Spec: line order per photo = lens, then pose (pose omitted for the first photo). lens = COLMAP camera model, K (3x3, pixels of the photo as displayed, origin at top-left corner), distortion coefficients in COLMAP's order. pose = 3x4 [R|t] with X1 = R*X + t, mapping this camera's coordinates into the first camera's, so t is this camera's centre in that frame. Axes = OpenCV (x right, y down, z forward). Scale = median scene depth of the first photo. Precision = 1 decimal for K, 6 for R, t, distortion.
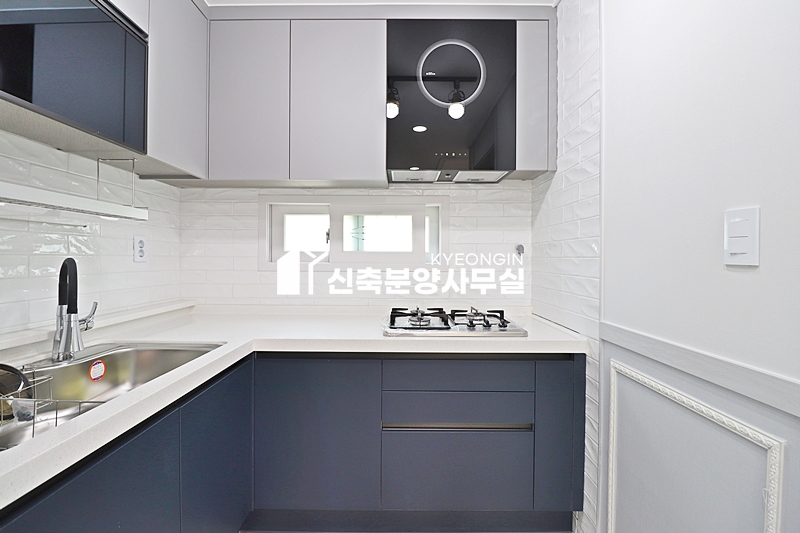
lens RADIAL K [[372.4, 0, 401.8], [0, 372.4, 260.6], [0, 0, 1]] dist [-0.016258, -0.001053]
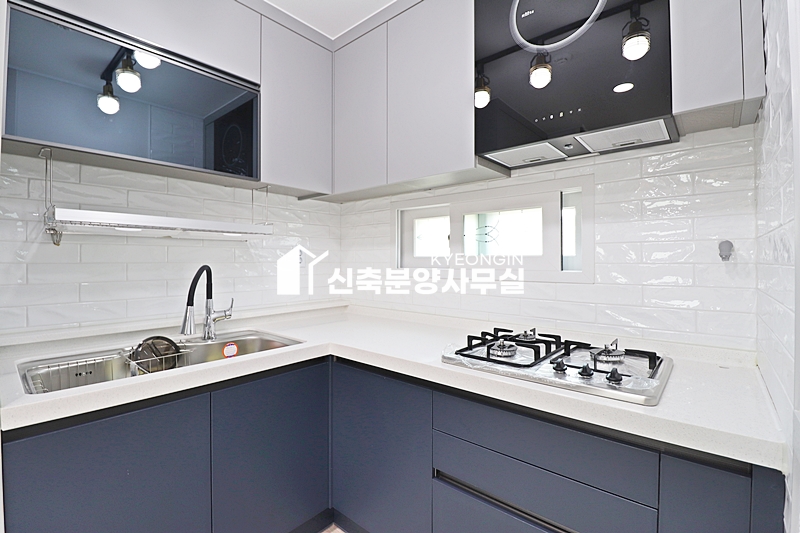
lens RADIAL K [[372.4, 0, 401.8], [0, 372.4, 260.6], [0, 0, 1]] dist [-0.016258, -0.001053]
pose [[0.751673, -0.004834, -0.659518, 0.351783], [-0.000196, 0.999971, -0.007552, -0.009094], [0.659536, 0.005806, 0.751650, 0.275736]]
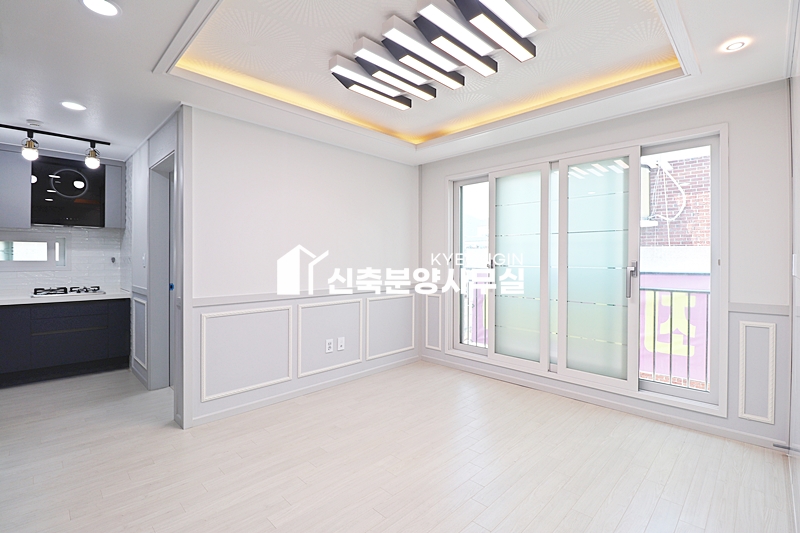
lens RADIAL K [[372.4, 0, 401.8], [0, 372.4, 260.6], [0, 0, 1]] dist [-0.016258, -0.001053]
pose [[0.713418, -0.001698, 0.700737, 0.007694], [0.006436, 0.999971, -0.004129, -0.005088], [-0.700709, 0.007456, 0.713408, -1.957945]]
